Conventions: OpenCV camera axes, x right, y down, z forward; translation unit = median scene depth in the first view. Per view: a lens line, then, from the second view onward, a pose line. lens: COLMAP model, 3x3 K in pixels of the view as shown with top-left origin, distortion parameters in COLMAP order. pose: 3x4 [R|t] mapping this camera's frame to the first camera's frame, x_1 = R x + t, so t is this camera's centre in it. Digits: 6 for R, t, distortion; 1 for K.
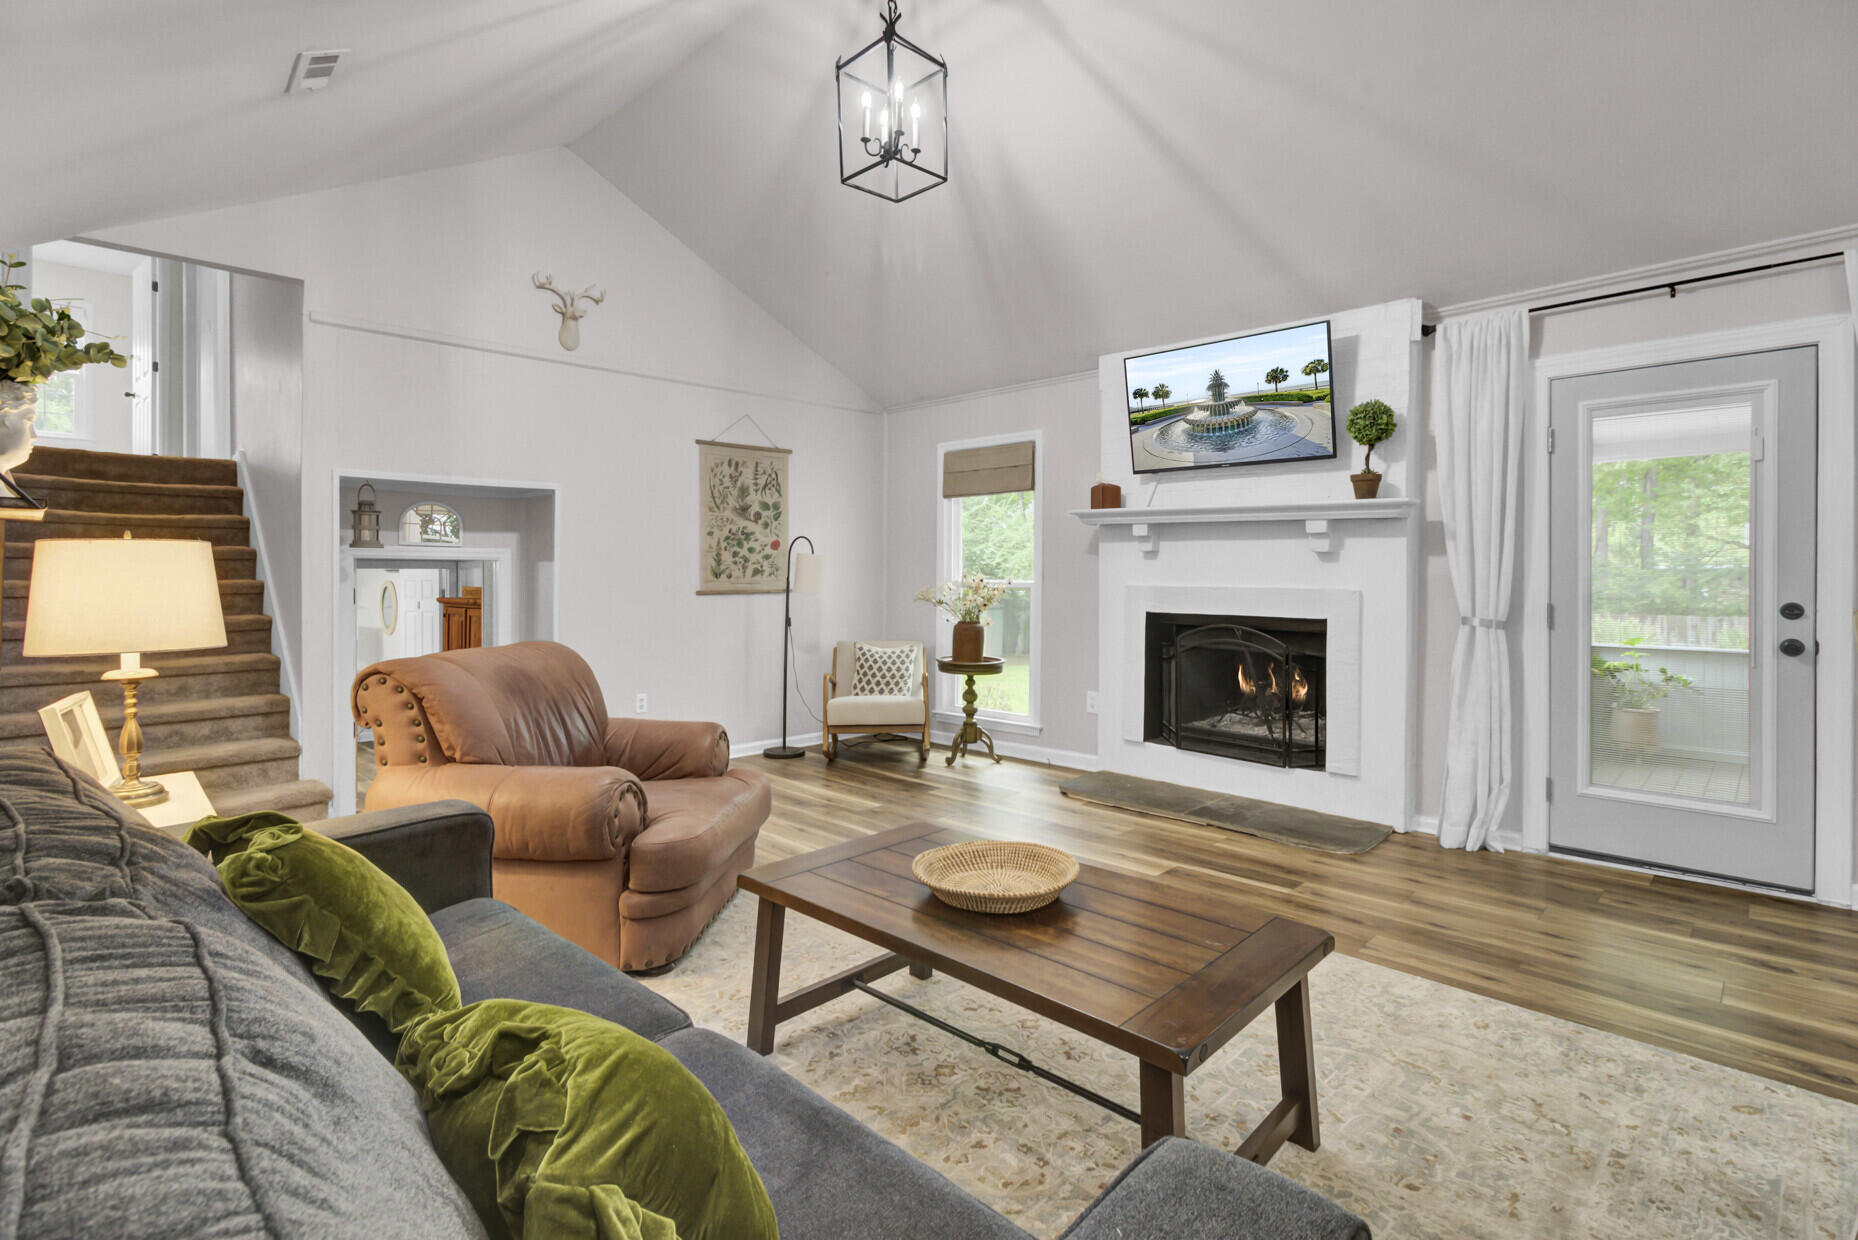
lens RADIAL K [[886.5, 0, 931.3], [0, 886.5, 578.6], [0, 0, 1]] dist [-0.002058, 0.000031]
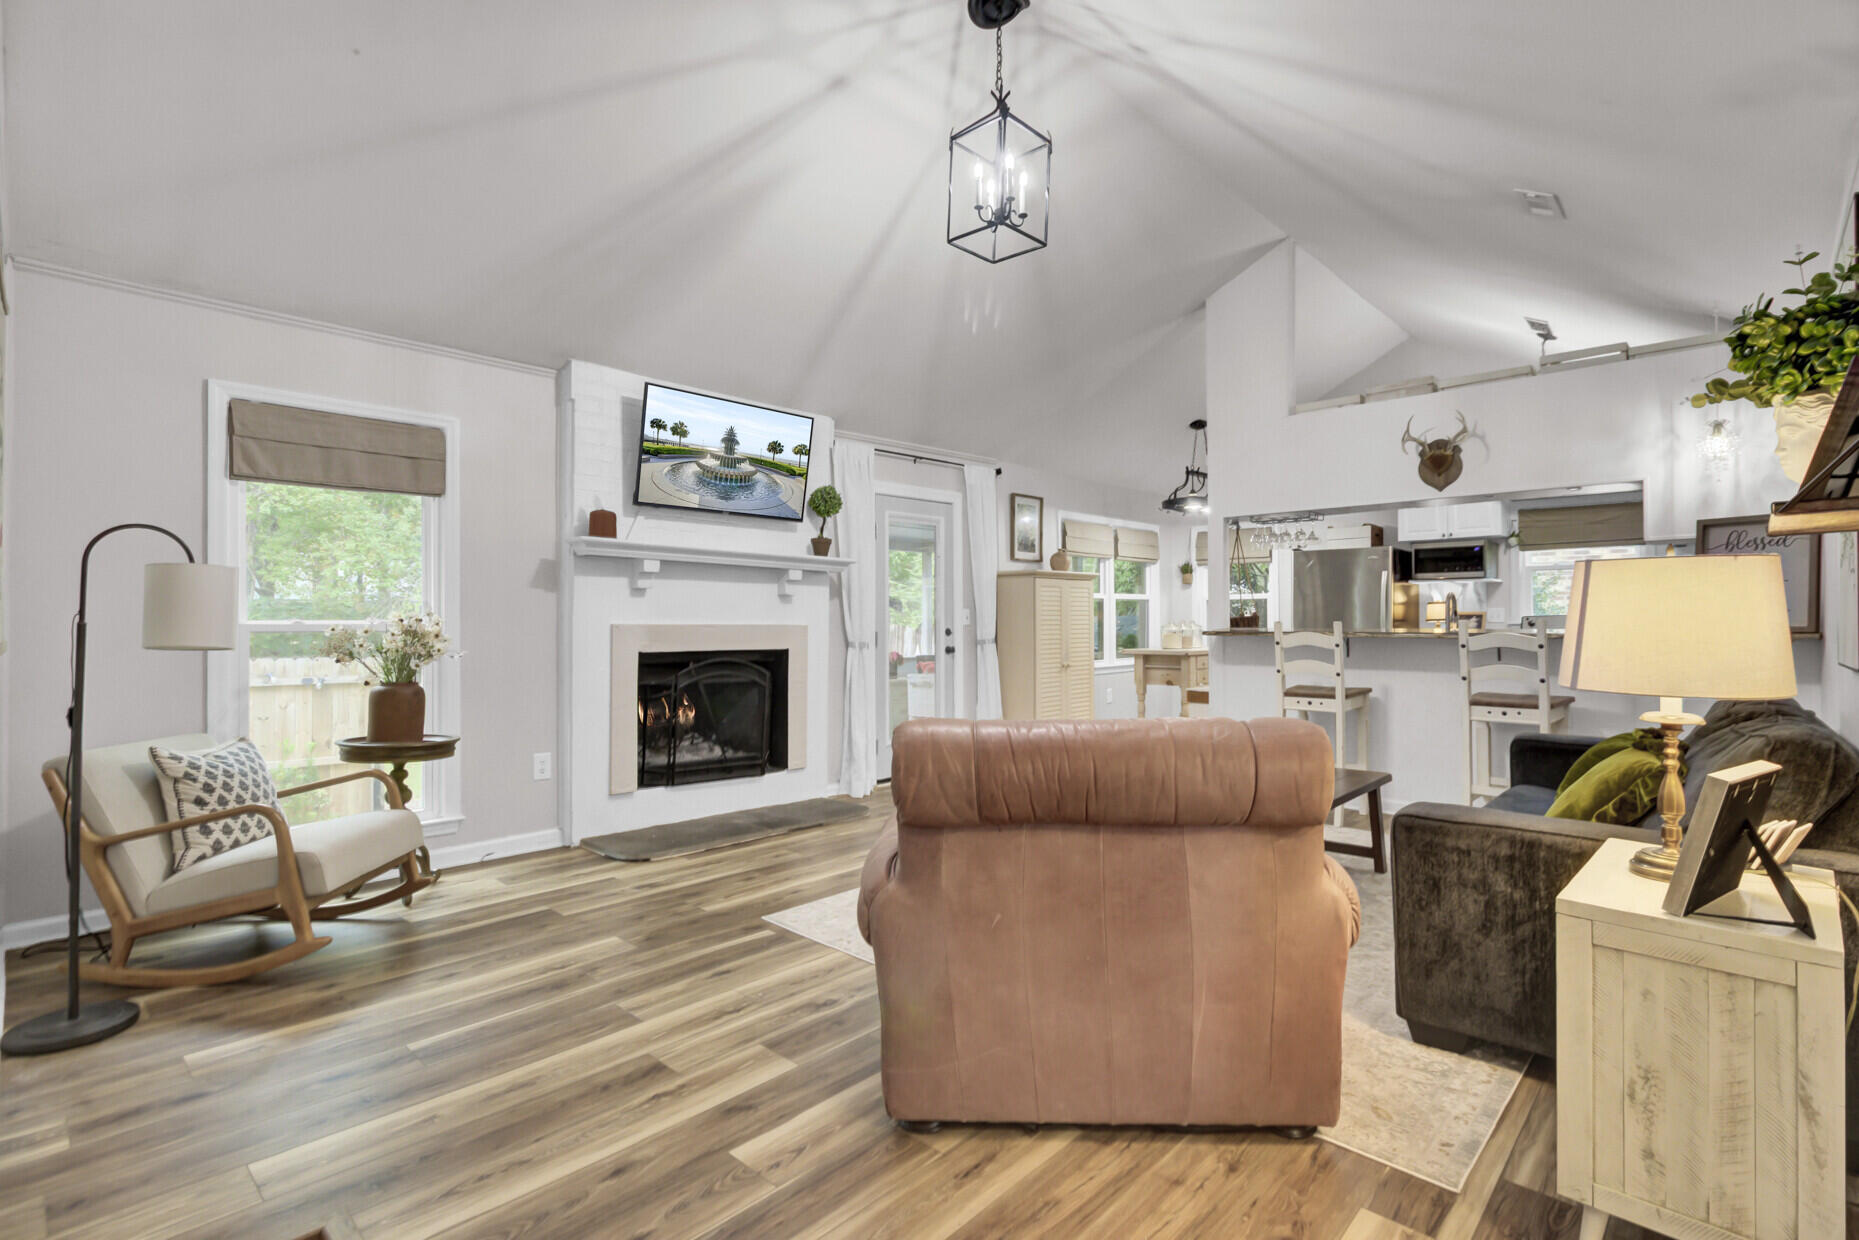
lens RADIAL K [[886.9, 0, 931.8], [0, 886.9, 578.6], [0, 0, 1]] dist [-0.002058, 0.000031]
pose [[-0.008983, 0.046610, 0.998873, -0.623009], [0.008998, 0.998876, -0.046529, 0.005235], [-0.999919, 0.008570, -0.009392, 0.617915]]
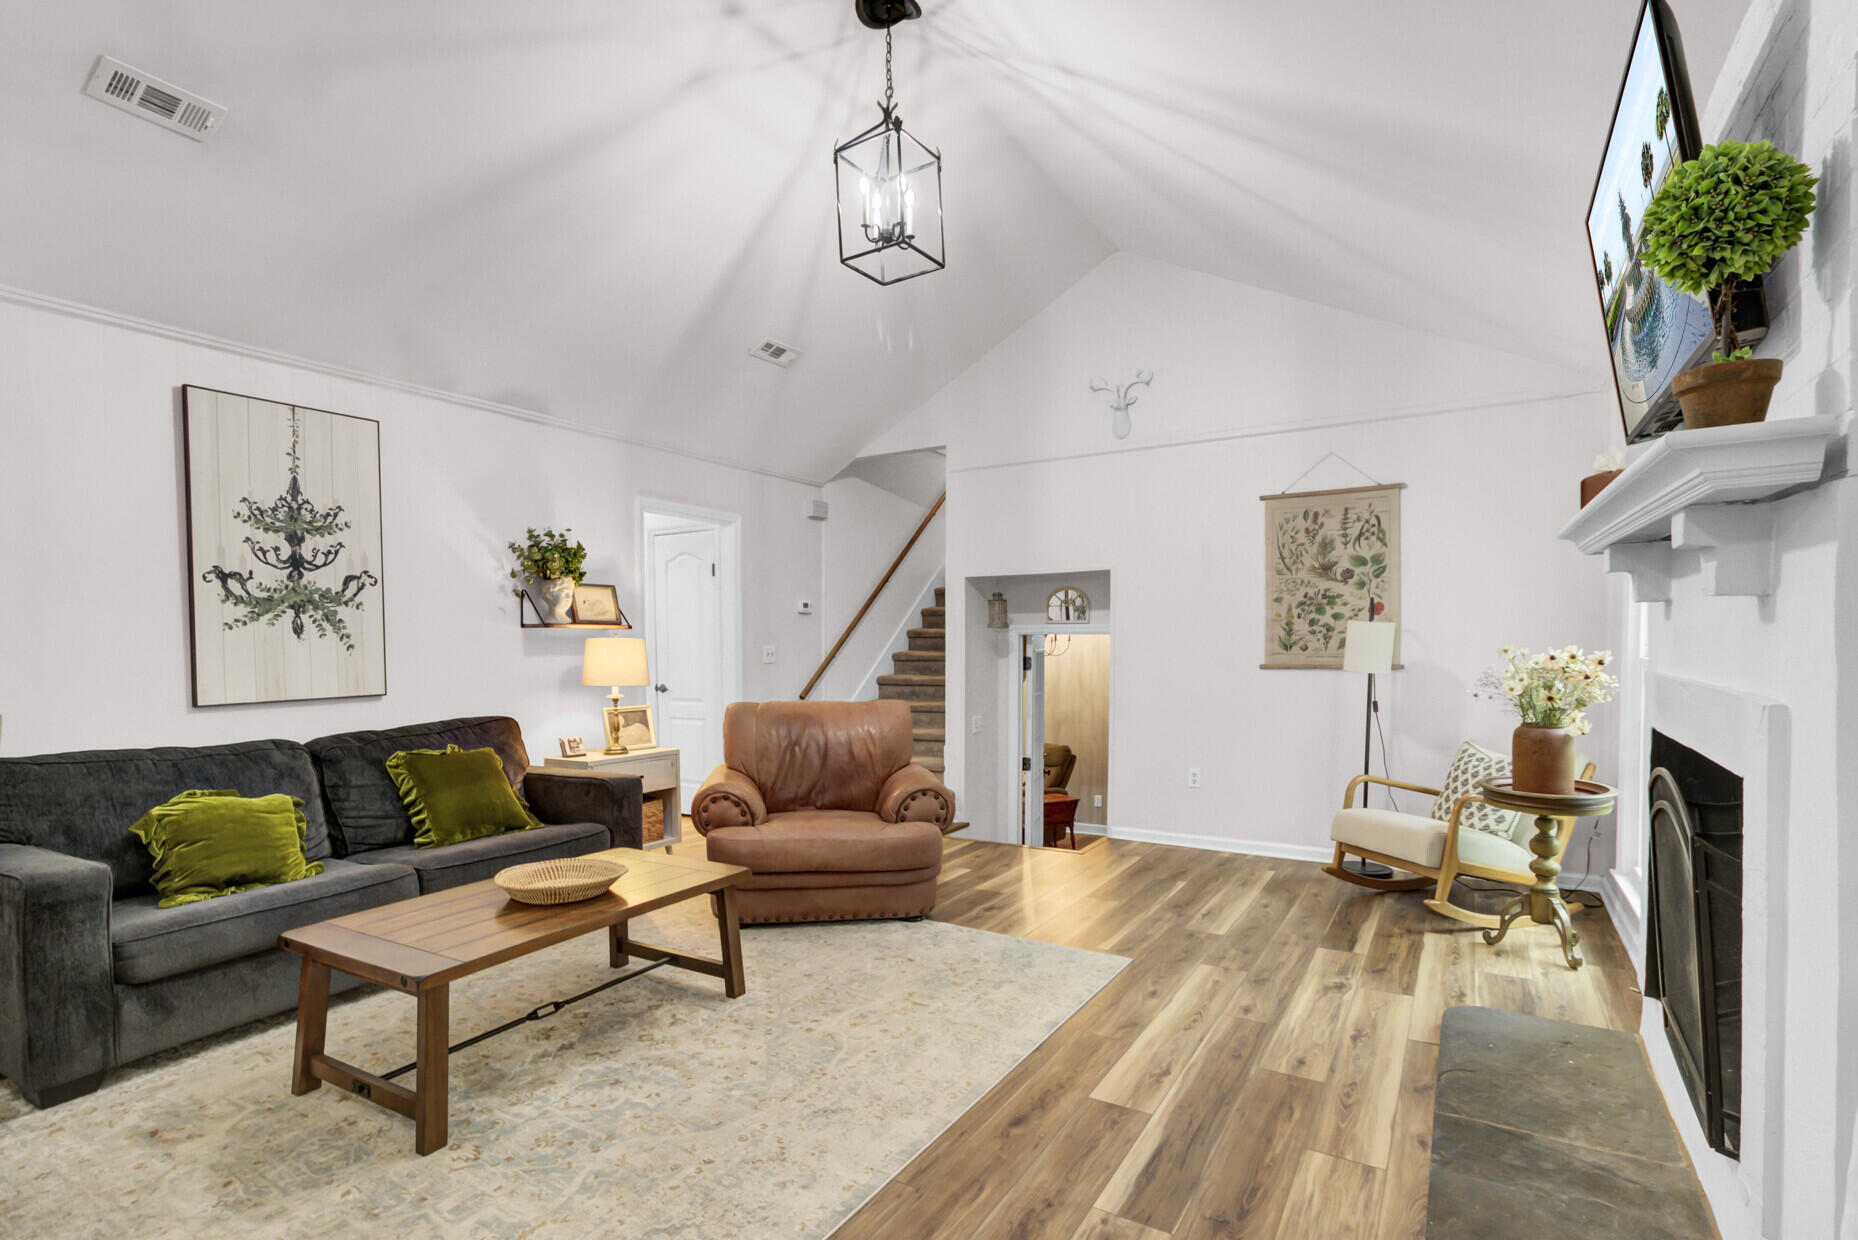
lens RADIAL K [[924.1, 0, 924.5], [0, 924.1, 658.8], [0, 0, 1]] dist [-0.002391, -0.000274]
pose [[0.229495, 0.015715, -0.973183, 0.569201], [0.001679, 0.999862, 0.016542, -0.008065], [0.973308, -0.005430, 0.229437, 0.449294]]
